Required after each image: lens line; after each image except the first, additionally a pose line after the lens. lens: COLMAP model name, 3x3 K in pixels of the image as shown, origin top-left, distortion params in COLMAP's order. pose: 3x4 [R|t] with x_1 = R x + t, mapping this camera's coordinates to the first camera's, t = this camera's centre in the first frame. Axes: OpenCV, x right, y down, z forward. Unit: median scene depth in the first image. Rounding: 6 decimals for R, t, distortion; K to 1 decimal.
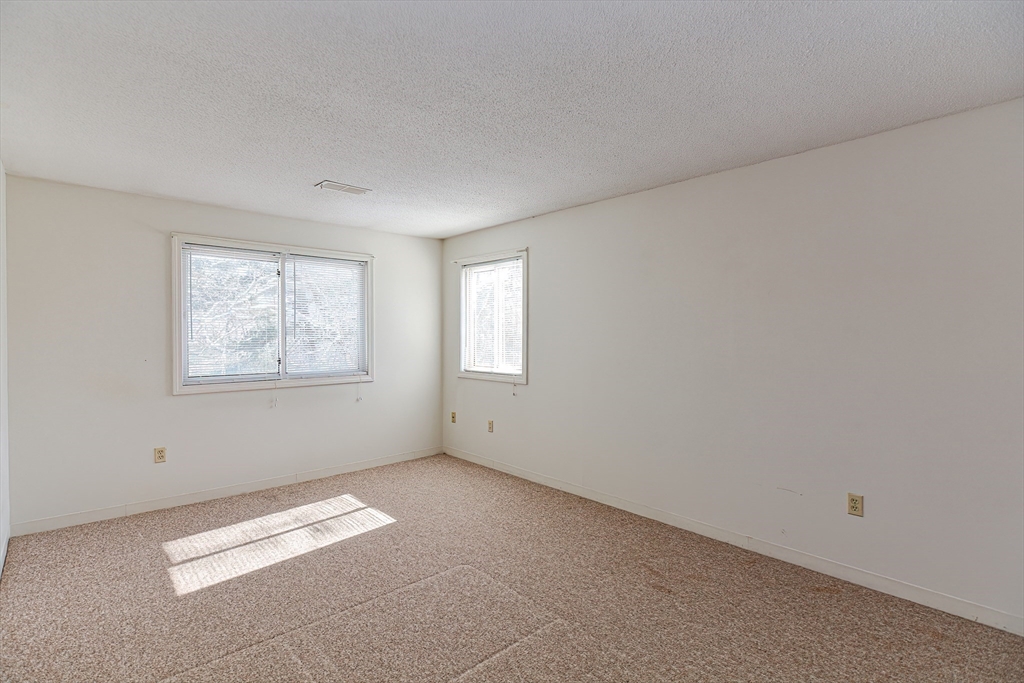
lens RADIAL K [[493.2, 0, 510.6], [0, 493.2, 340.1], [0, 0, 1]] dist [0.019764, -0.005174]
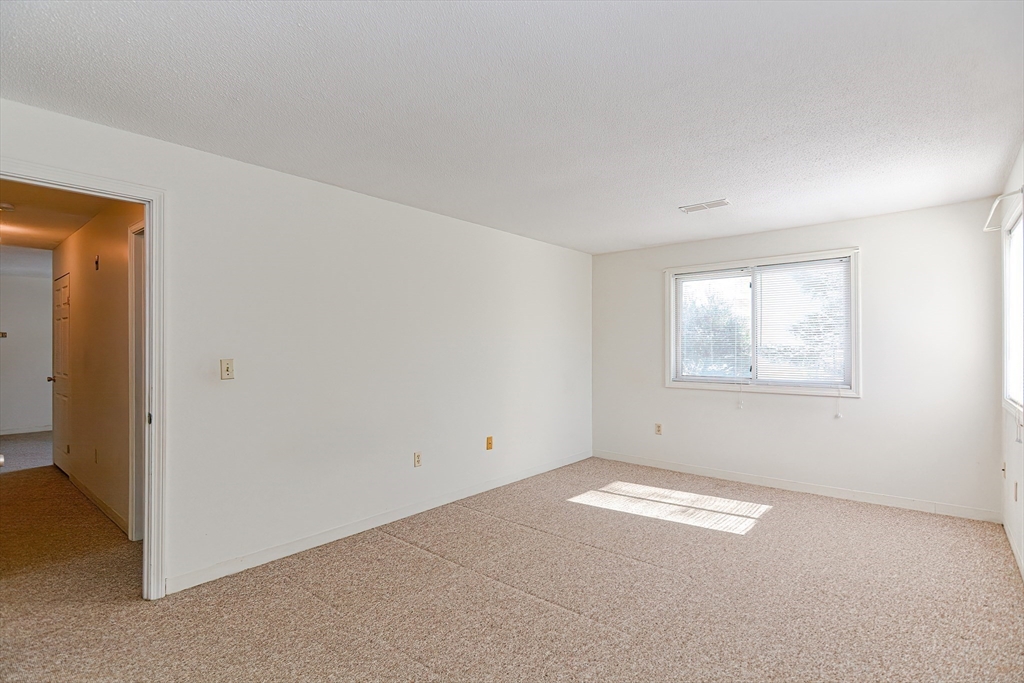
lens RADIAL K [[498.1, 0, 510.5], [0, 498.1, 344.3], [0, 0, 1]] dist [0.002304, 0.000147]
pose [[0.129092, -0.009878, -0.991583, 0.612520], [-0.013086, 0.999846, -0.011664, 0.013536], [0.991546, 0.014481, 0.128943, 0.389459]]
